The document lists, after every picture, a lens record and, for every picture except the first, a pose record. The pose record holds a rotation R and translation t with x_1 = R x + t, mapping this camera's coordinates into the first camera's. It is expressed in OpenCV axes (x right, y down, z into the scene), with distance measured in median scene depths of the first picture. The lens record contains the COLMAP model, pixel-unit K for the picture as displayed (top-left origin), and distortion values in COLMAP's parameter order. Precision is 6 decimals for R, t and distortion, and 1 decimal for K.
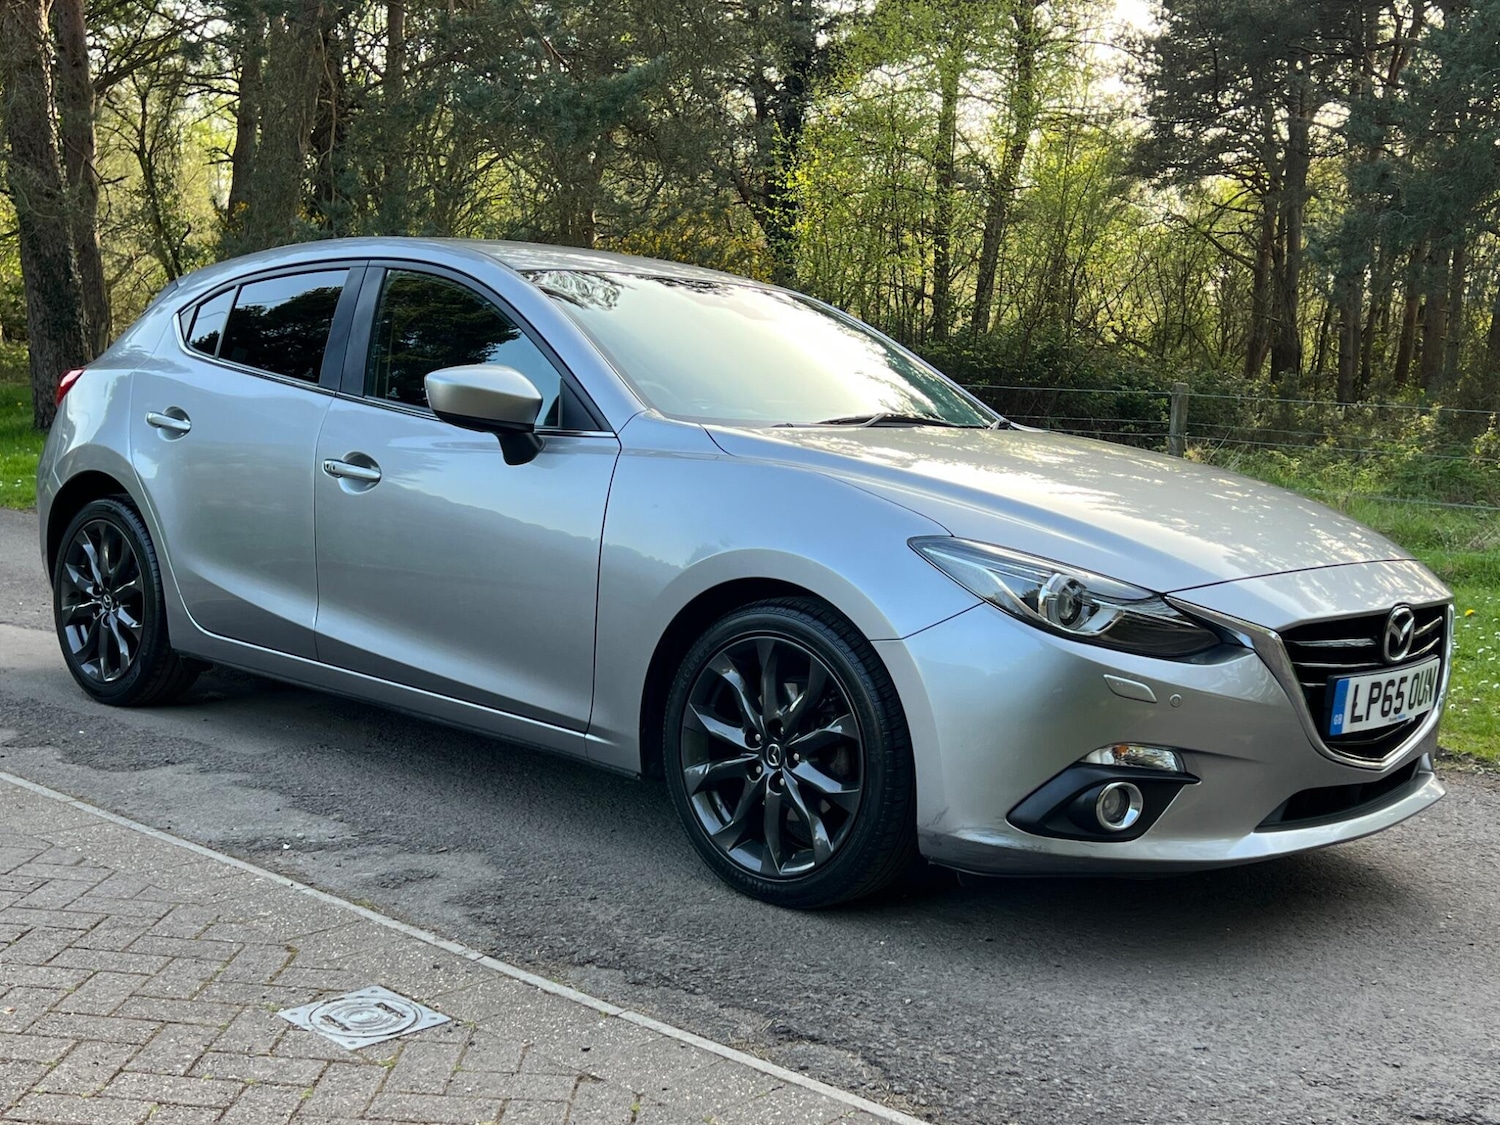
lens RADIAL K [[1762.8, 0, 732.5], [0, 1762.8, 628.0], [0, 0, 1]] dist [0.027763, 0.000000]
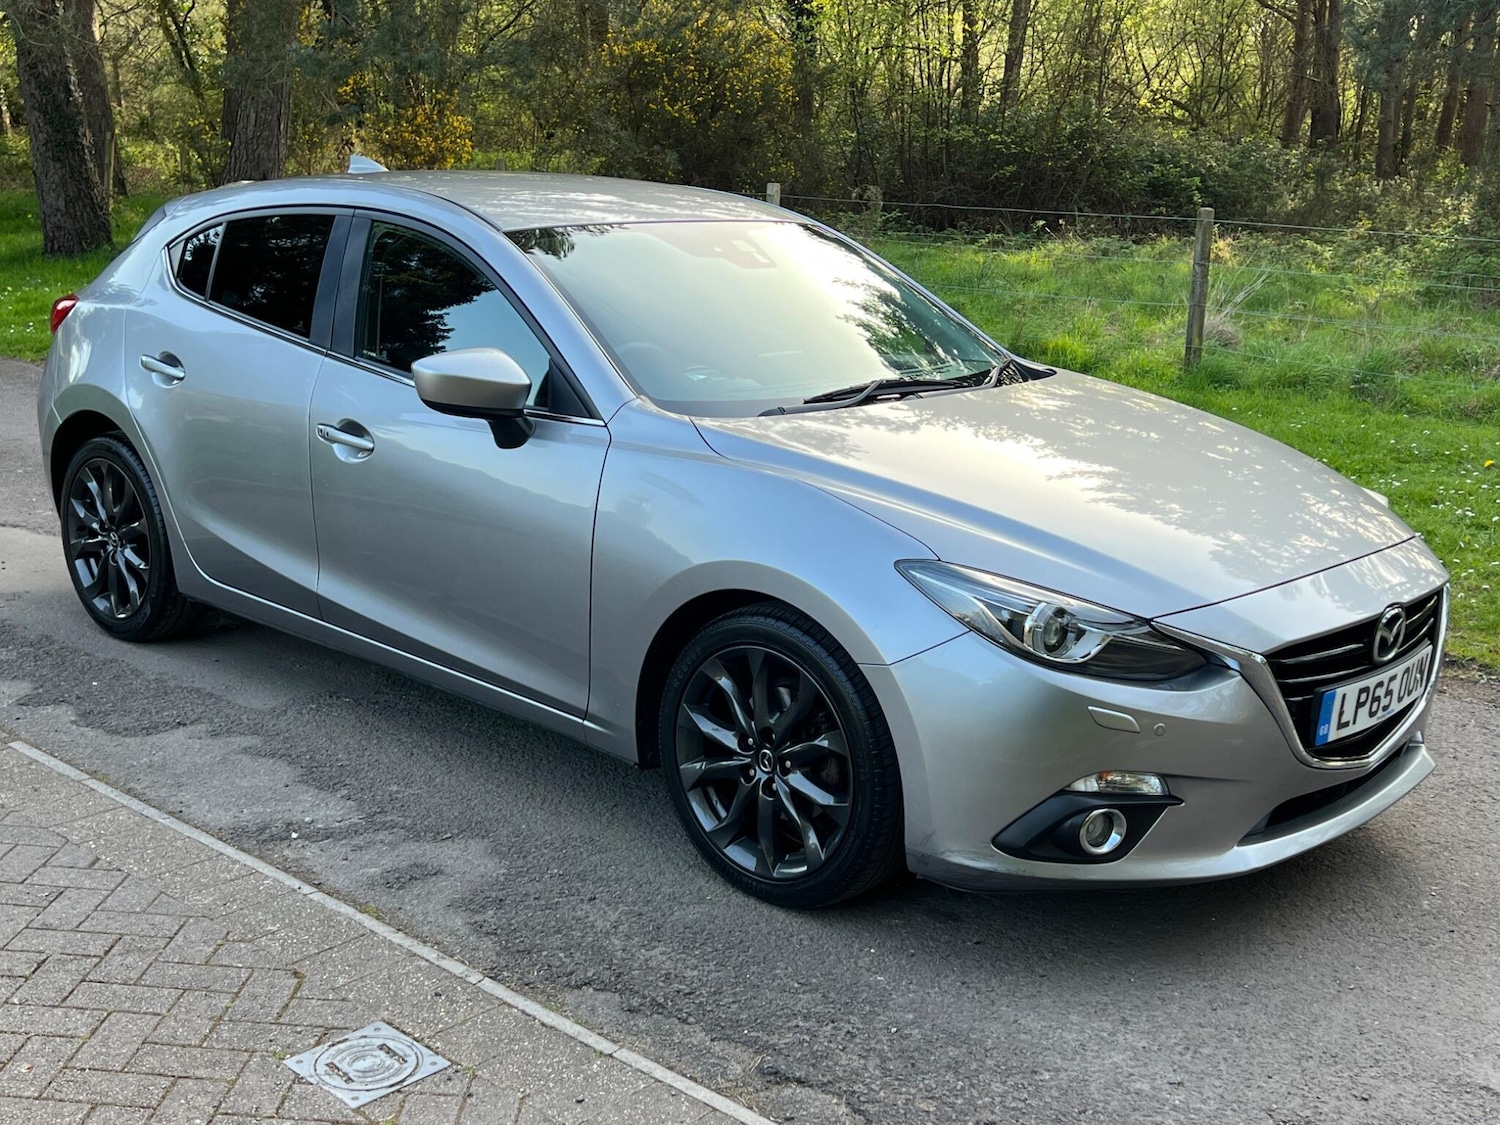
lens RADIAL K [[1762.8, 0, 740.2], [0, 1762.8, 589.1], [0, 0, 1]] dist [0.027763, 0.000000]
pose [[0.999769, -0.014617, -0.015785, 0.026017], [0.016434, 0.992405, 0.121910, -0.150082], [0.013883, -0.122141, 0.992416, 0.004729]]
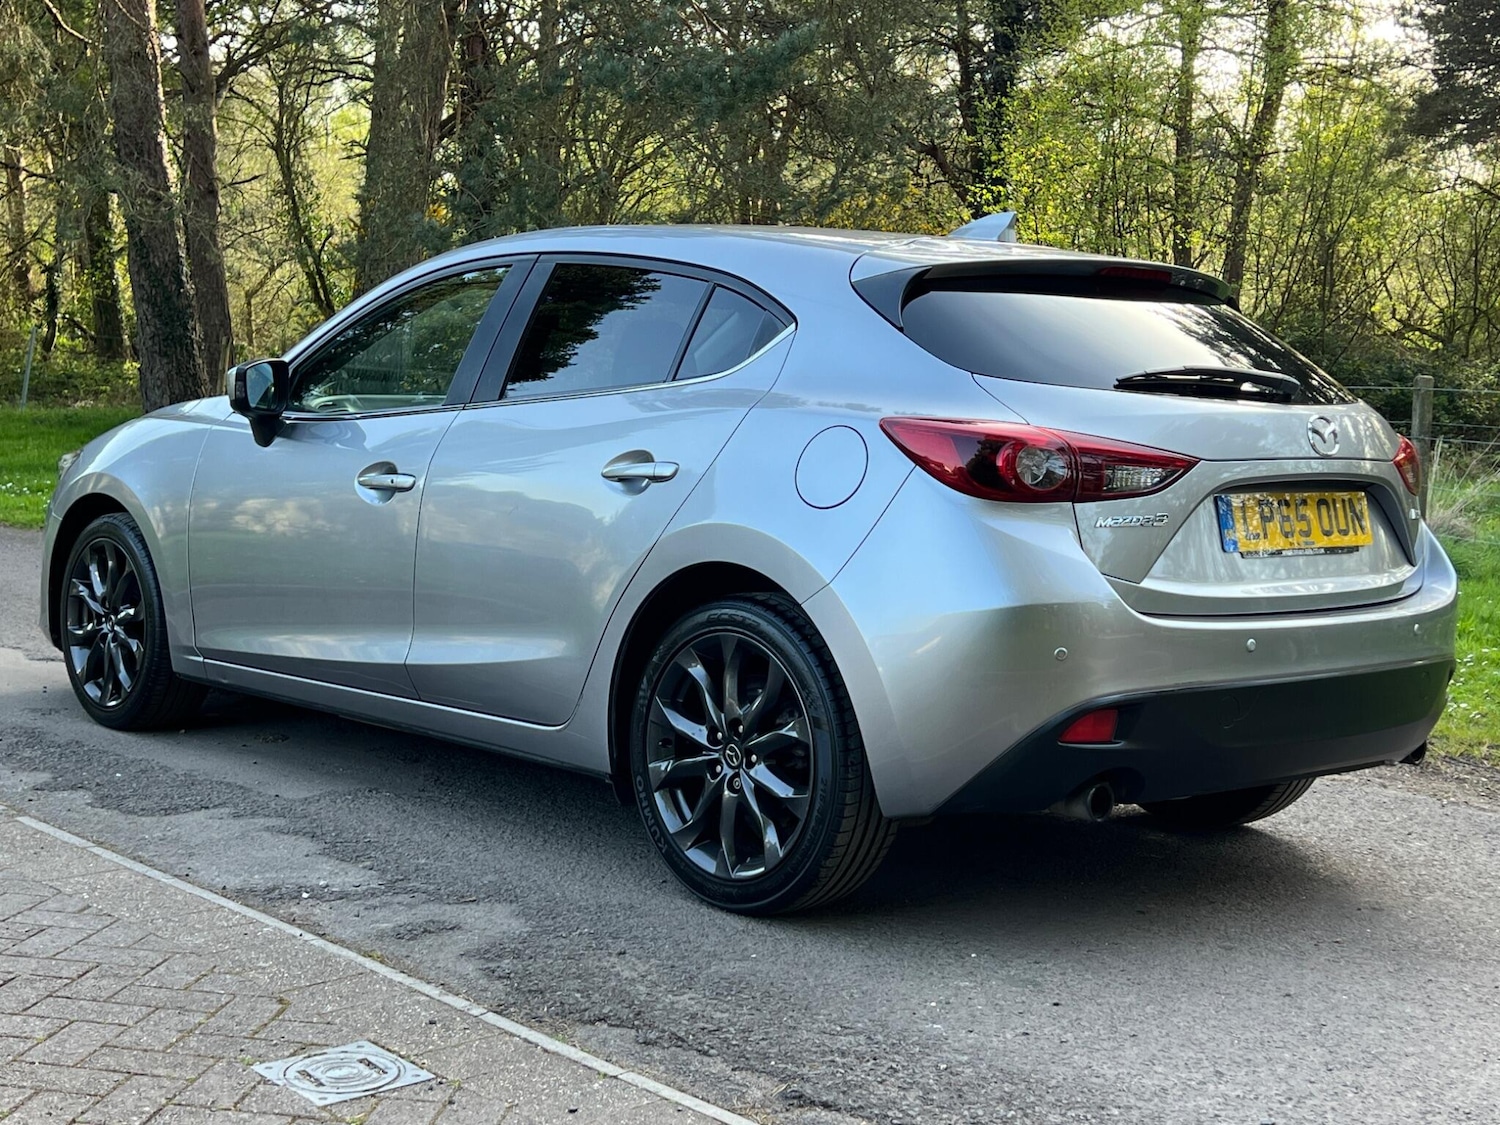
lens RADIAL K [[2042.8, 0, 742.0], [0, 2042.8, 608.7], [0, 0, 1]] dist [0.045437, 0.000000]
pose [[0.993915, -0.007899, -0.109867, 0.099482], [0.004328, 0.999456, -0.032703, 0.011264], [0.110066, 0.032028, 0.993408, -0.042768]]
